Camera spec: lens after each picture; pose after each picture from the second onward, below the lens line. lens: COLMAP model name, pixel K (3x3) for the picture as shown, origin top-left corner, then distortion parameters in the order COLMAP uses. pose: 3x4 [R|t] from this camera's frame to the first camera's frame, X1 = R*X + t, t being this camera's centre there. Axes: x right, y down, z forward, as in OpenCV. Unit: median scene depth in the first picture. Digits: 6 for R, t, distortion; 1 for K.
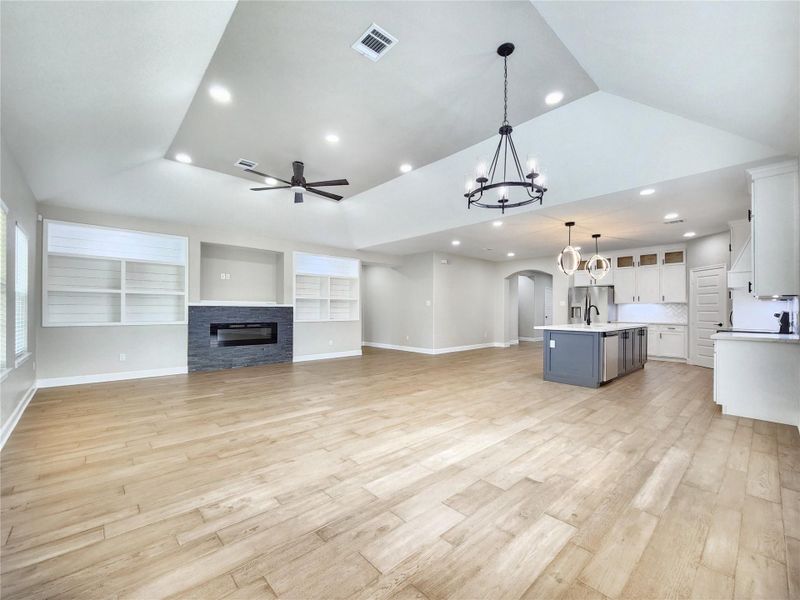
lens RADIAL K [[330.3, 0, 437.2], [0, 330.3, 307.9], [0, 0, 1]] dist [0.001736, 0.000228]
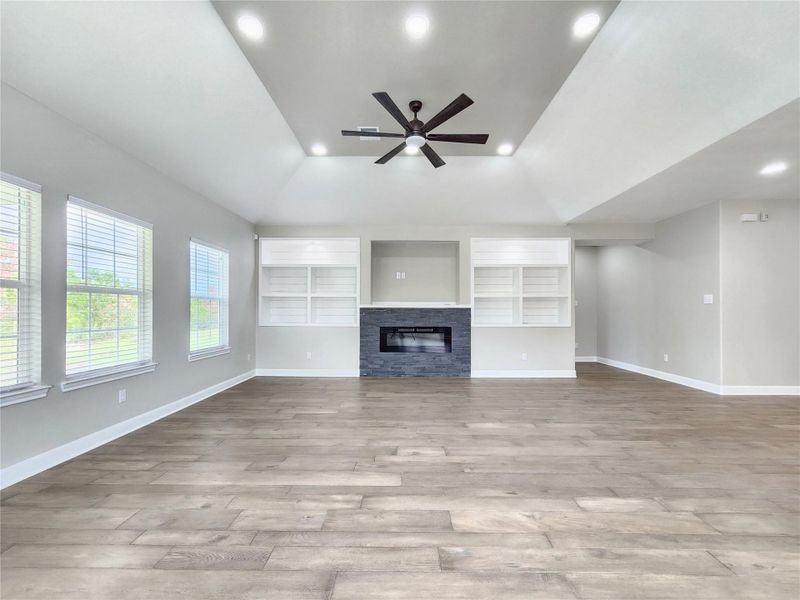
lens RADIAL K [[330.3, 0, 430.4], [0, 330.3, 307.6], [0, 0, 1]] dist [0.001736, 0.000228]
pose [[0.677654, -0.009447, -0.735321, 0.088669], [0.006989, 0.999955, -0.006406, 0.000800], [0.735348, -0.000798, 0.677689, 0.407178]]
